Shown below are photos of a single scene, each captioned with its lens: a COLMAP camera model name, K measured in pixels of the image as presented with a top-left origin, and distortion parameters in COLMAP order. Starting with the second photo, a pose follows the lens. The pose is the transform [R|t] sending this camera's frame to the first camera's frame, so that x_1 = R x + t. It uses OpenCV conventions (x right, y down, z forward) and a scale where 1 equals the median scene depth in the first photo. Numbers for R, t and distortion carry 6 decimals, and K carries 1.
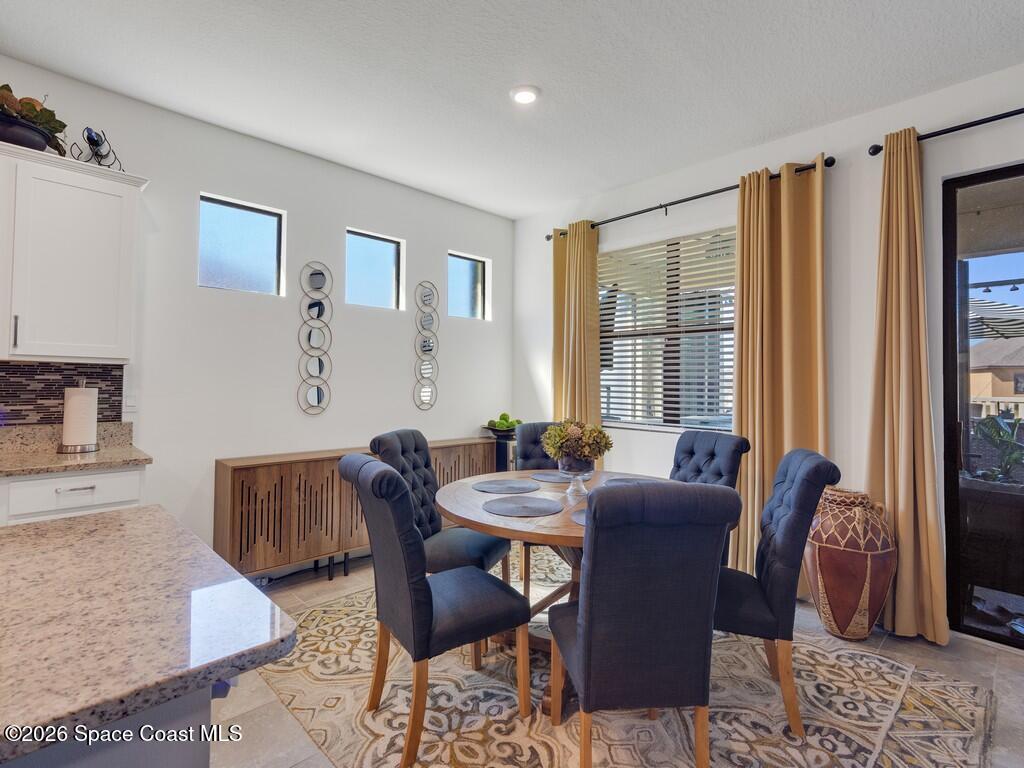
lens RADIAL K [[490.6, 0, 514.3], [0, 490.6, 364.6], [0, 0, 1]] dist [0.003279, -0.001670]
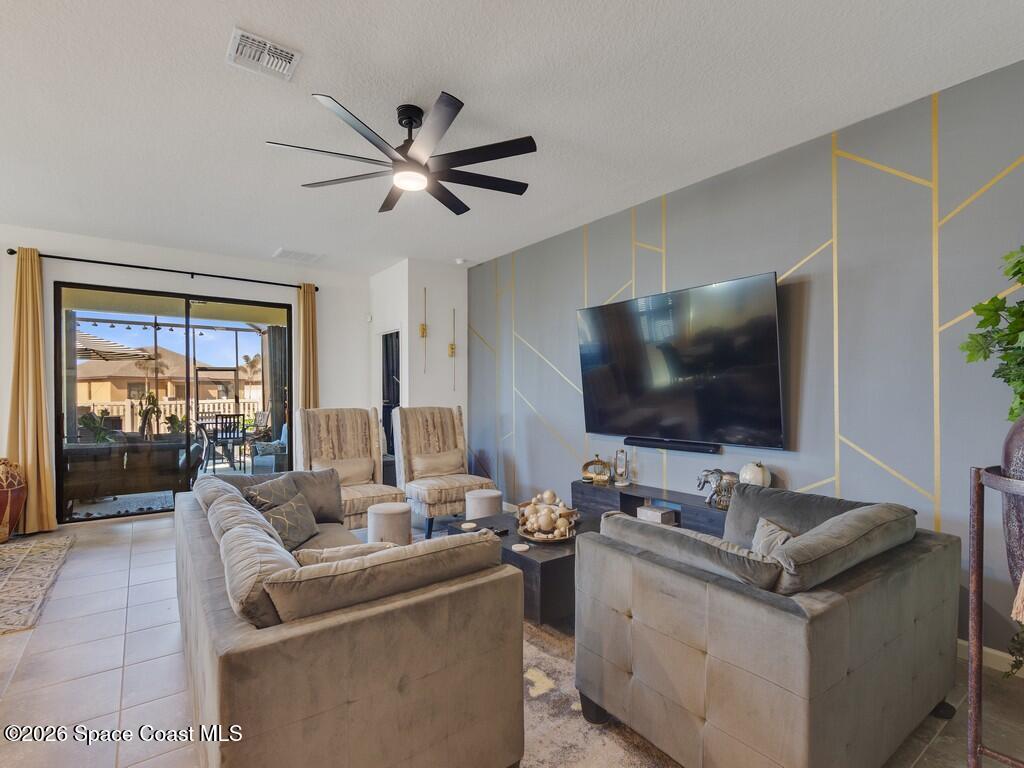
lens RADIAL K [[490.6, 0, 507.3], [0, 490.6, 400.0], [0, 0, 1]] dist [0.003279, -0.001670]
pose [[0.125389, -0.026090, 0.991765, -0.674841], [-0.028394, 0.999150, 0.029874, -0.034473], [-0.991701, -0.031906, 0.124542, -0.833506]]
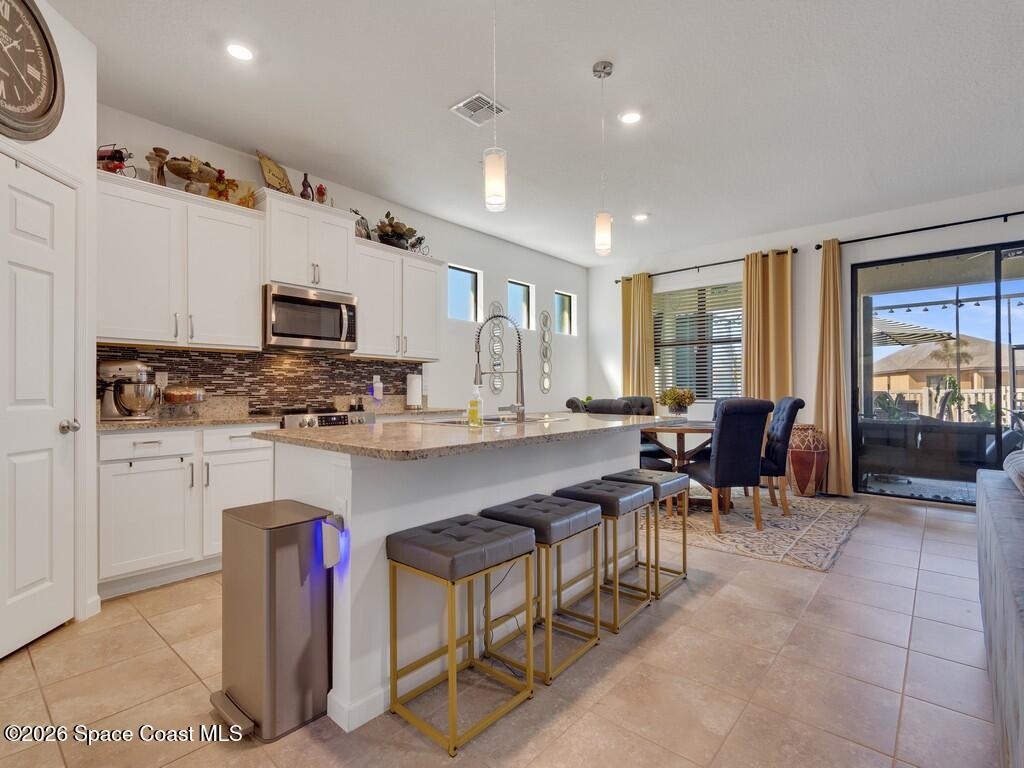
lens RADIAL K [[490.6, 0, 512.9], [0, 490.6, 383.8], [0, 0, 1]] dist [0.003279, -0.001670]
pose [[0.996191, -0.012550, 0.086295, -0.590441], [0.010821, 0.999732, 0.020474, 0.041326], [-0.086529, -0.019462, 0.996059, -0.771201]]
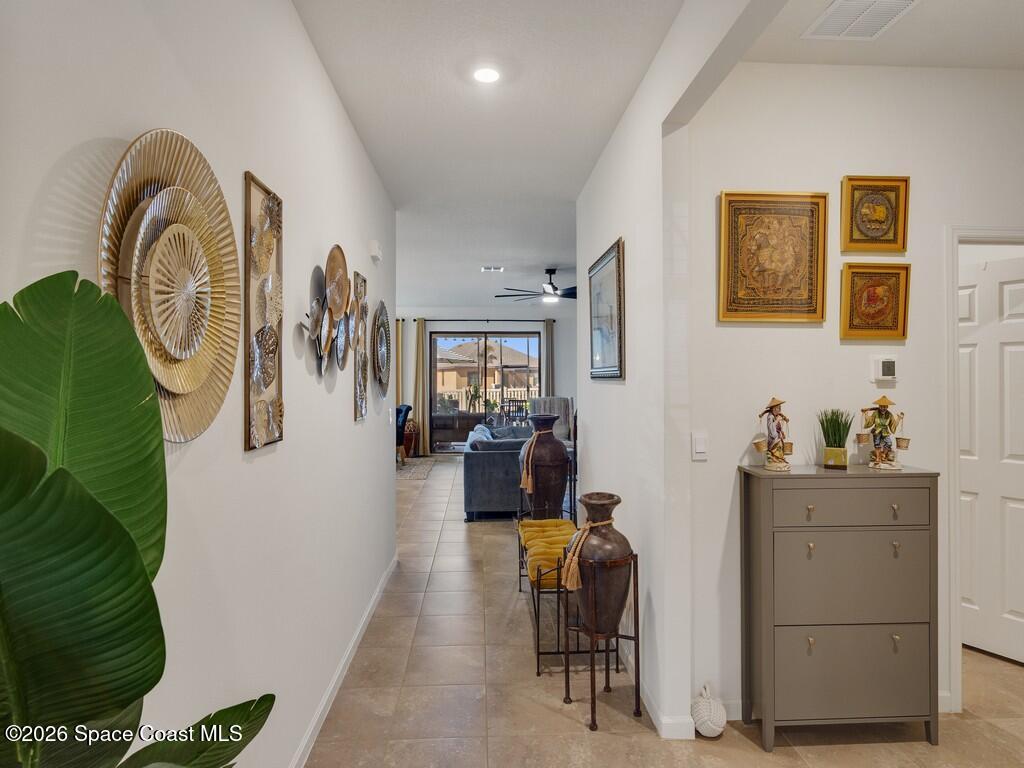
lens RADIAL K [[563.9, 0, 511.3], [0, 563.9, 379.4], [0, 0, 1]] dist [0.002160, 0.000554]
pose [[0.650975, -0.014248, 0.758966, -1.757031], [-0.012229, 0.999497, 0.029253, -0.137873], [-0.759001, -0.028325, 0.650473, -2.011936]]
